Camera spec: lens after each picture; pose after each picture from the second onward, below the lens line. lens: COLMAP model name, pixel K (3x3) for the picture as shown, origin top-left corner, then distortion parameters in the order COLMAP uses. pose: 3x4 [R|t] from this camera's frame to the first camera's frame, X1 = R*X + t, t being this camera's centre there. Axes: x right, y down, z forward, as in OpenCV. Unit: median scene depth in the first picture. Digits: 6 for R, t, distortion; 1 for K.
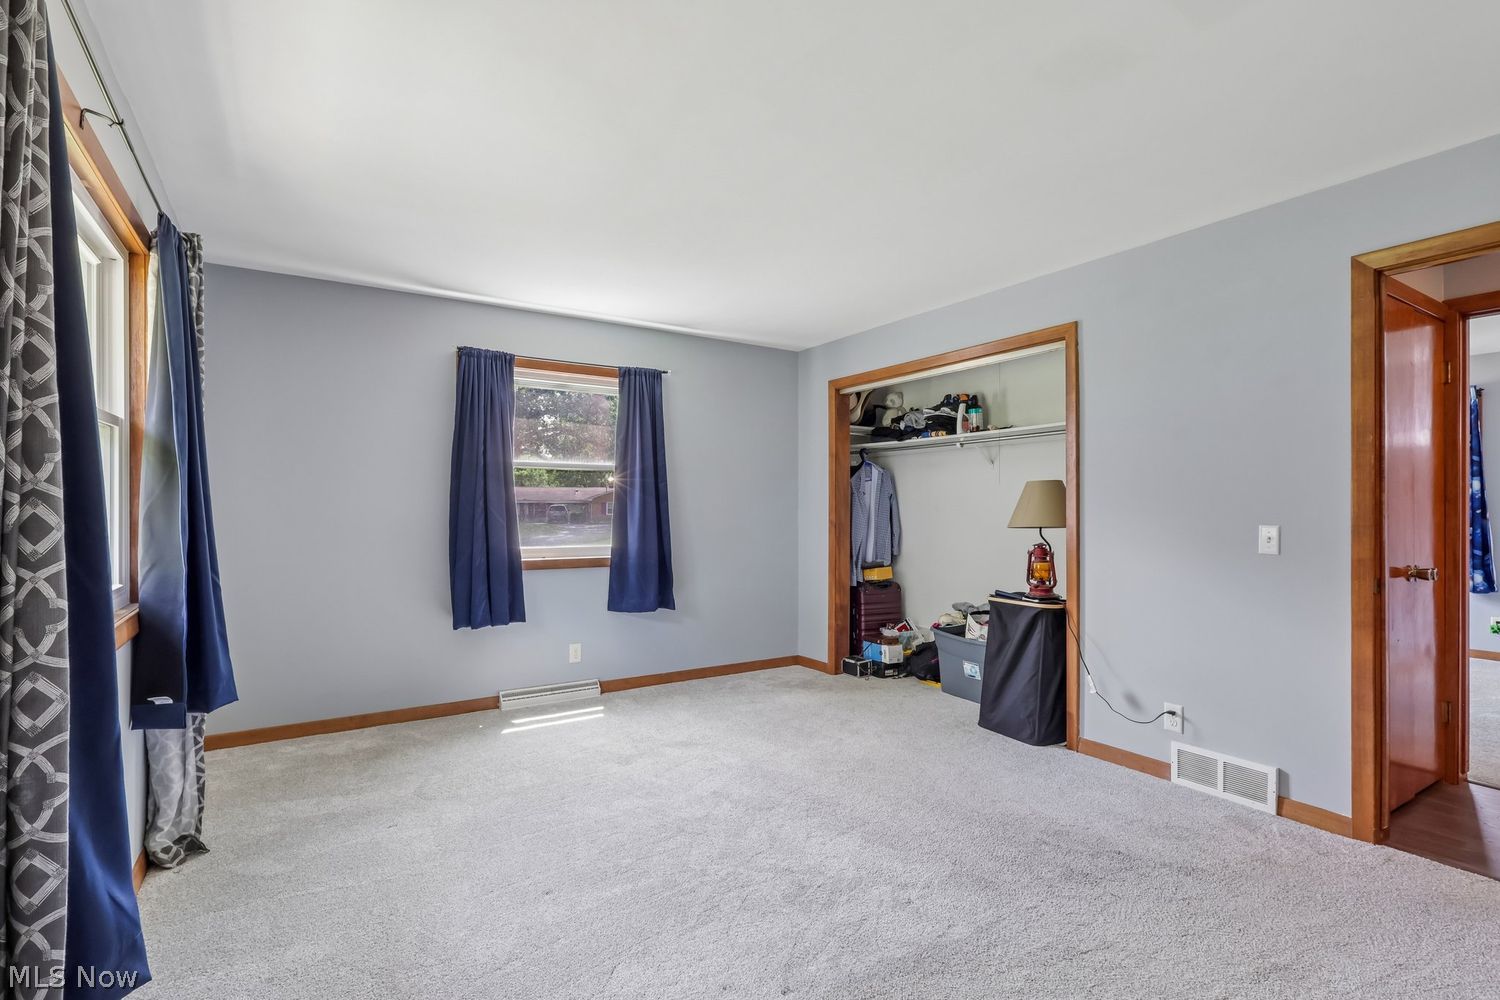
lens RADIAL K [[700.5, 0, 741.6], [0, 700.5, 507.6], [0, 0, 1]] dist [-0.001939, -0.000783]
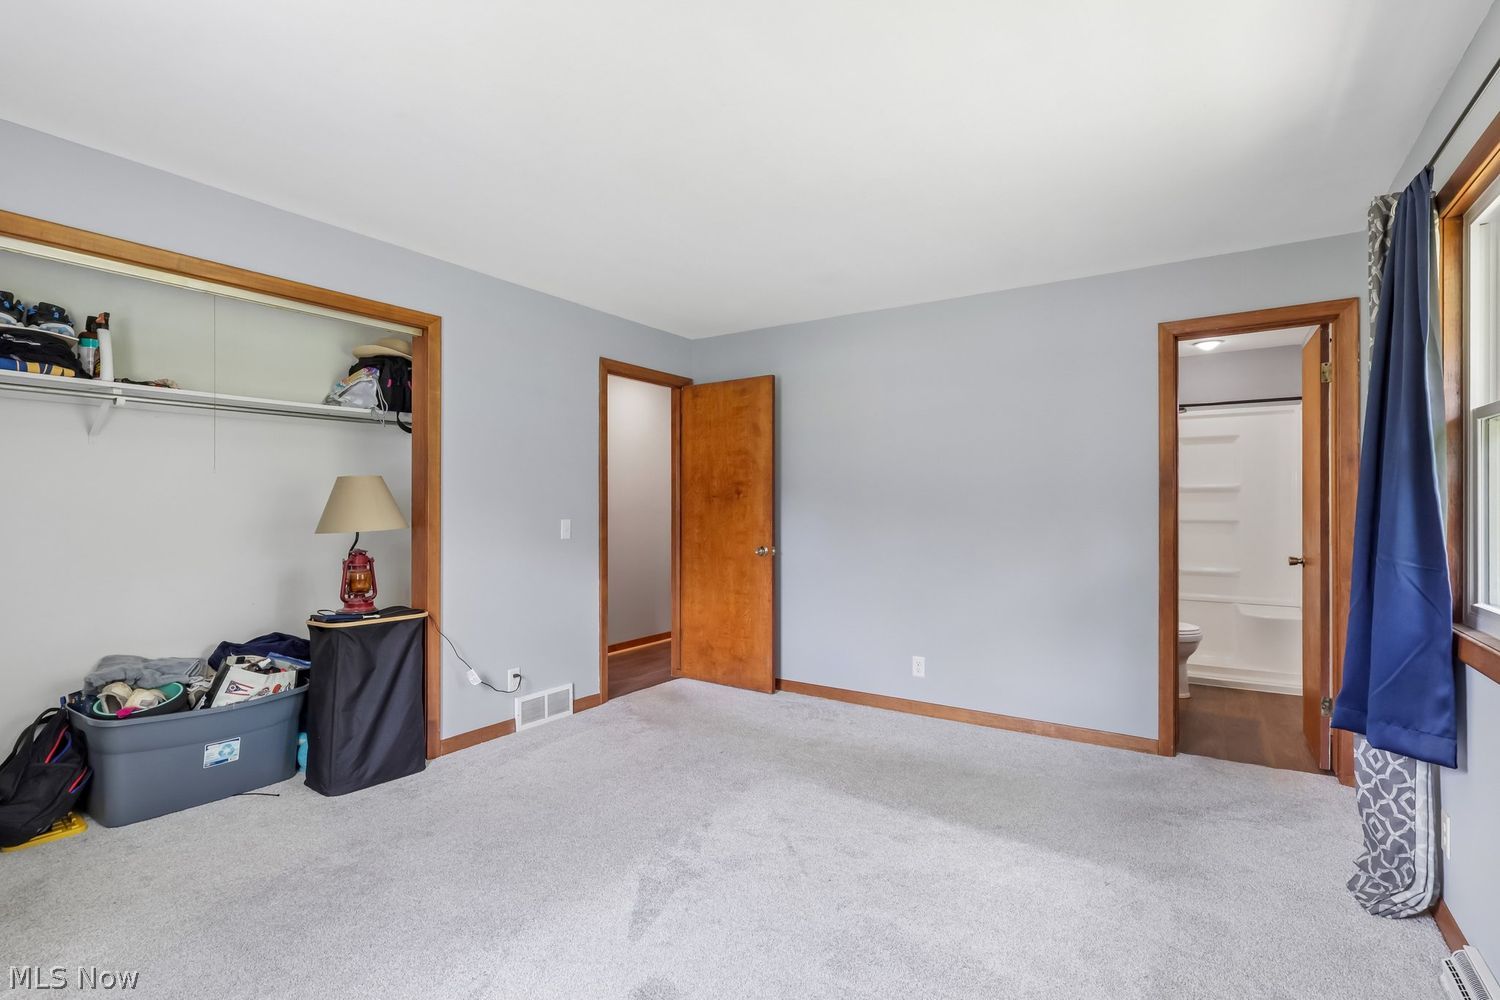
lens RADIAL K [[700.5, 0, 741.6], [0, 700.5, 507.6], [0, 0, 1]] dist [-0.001939, -0.000783]
pose [[-0.401352, -0.003016, 0.915919, -0.503235], [-0.001559, 0.999995, 0.002610, -0.002907], [-0.915923, -0.000380, -0.401354, 0.860309]]
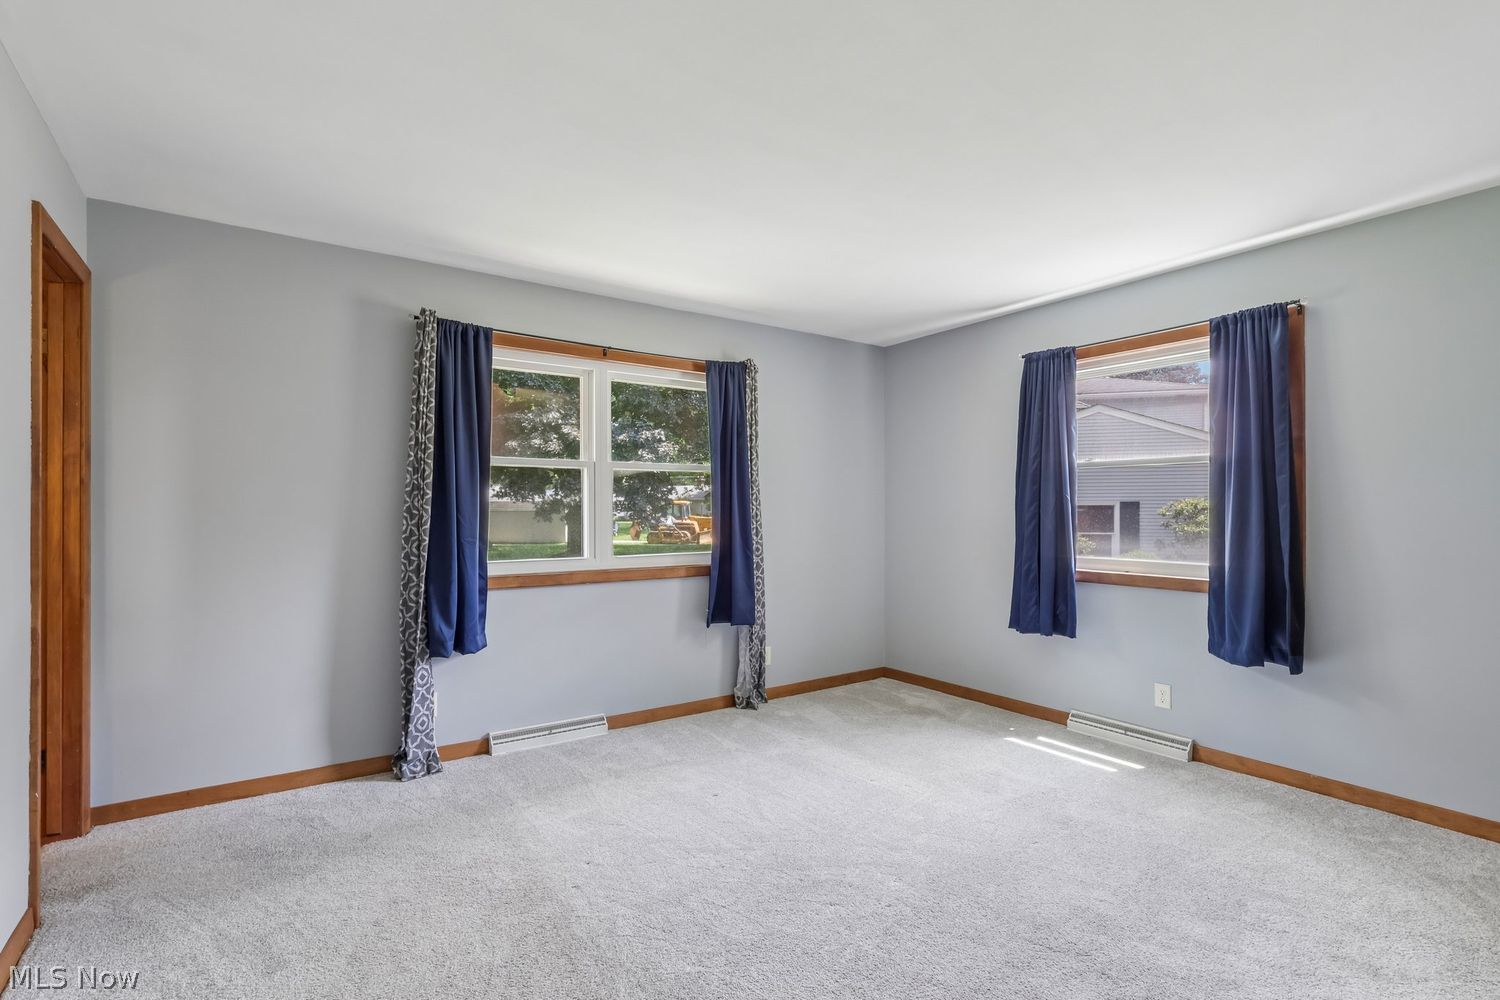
lens RADIAL K [[700.5, 0, 741.6], [0, 700.5, 507.6], [0, 0, 1]] dist [-0.001939, -0.000783]
pose [[0.034853, -0.006124, -0.999374, 0.592270], [-0.000346, 0.999981, -0.006140, -0.001138], [0.999392, 0.000560, 0.034850, 0.542418]]
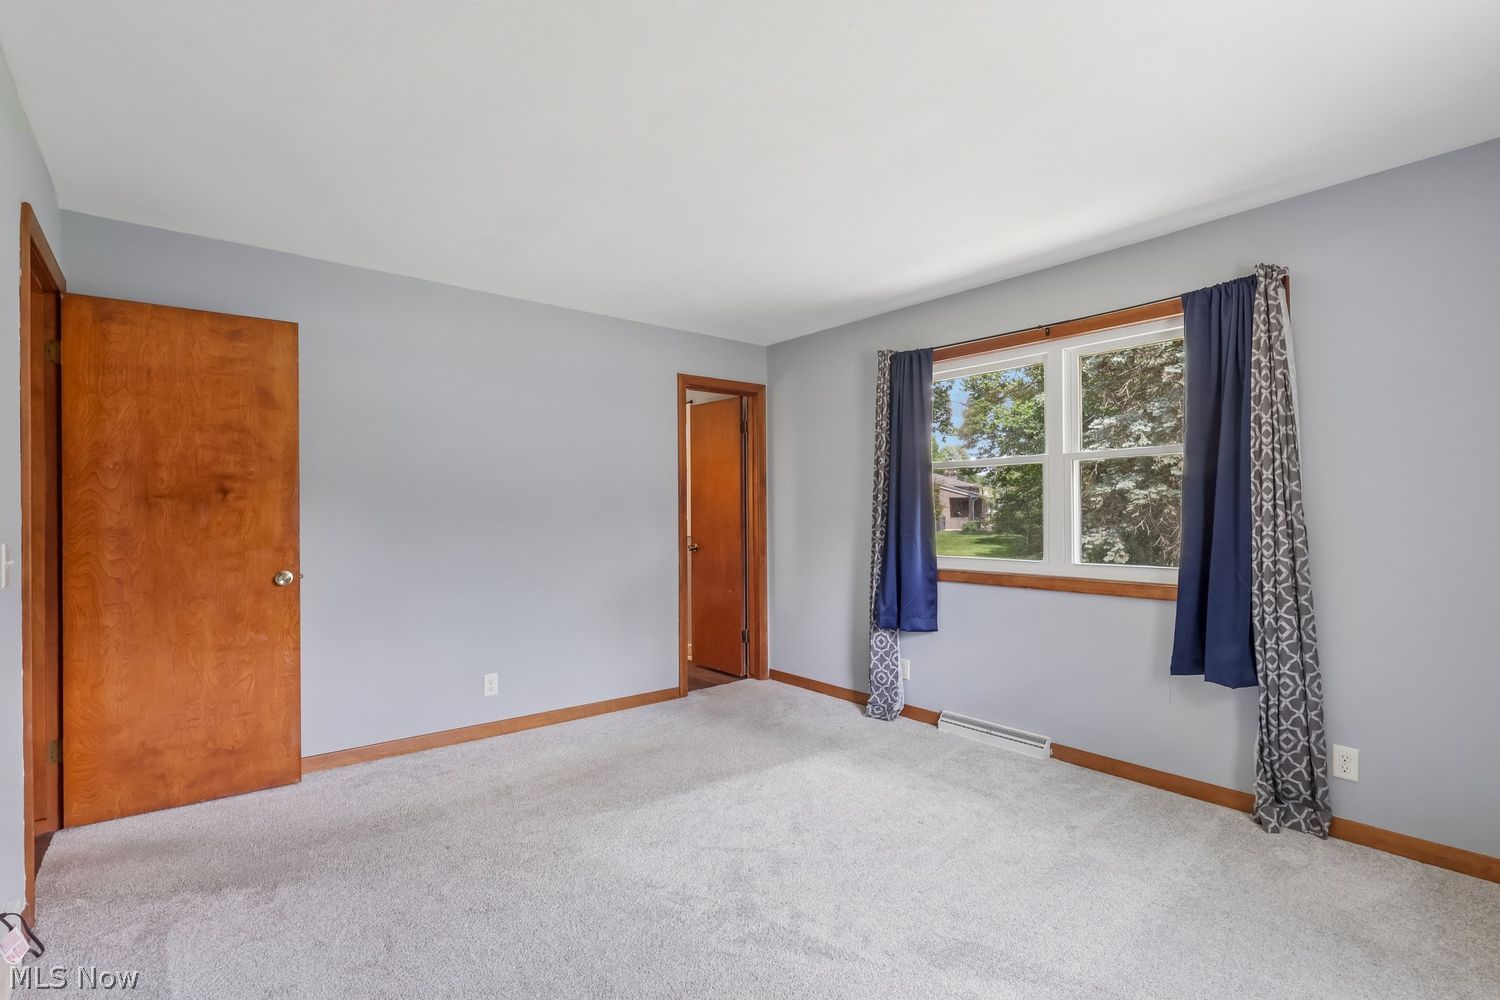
lens RADIAL K [[700.5, 0, 741.6], [0, 700.5, 507.6], [0, 0, 1]] dist [-0.001939, -0.000783]
pose [[-0.993756, 0.002655, -0.111546, 0.094865], [0.003304, 0.999979, -0.005637, -0.001461], [0.111529, -0.005971, -0.993743, 1.191549]]
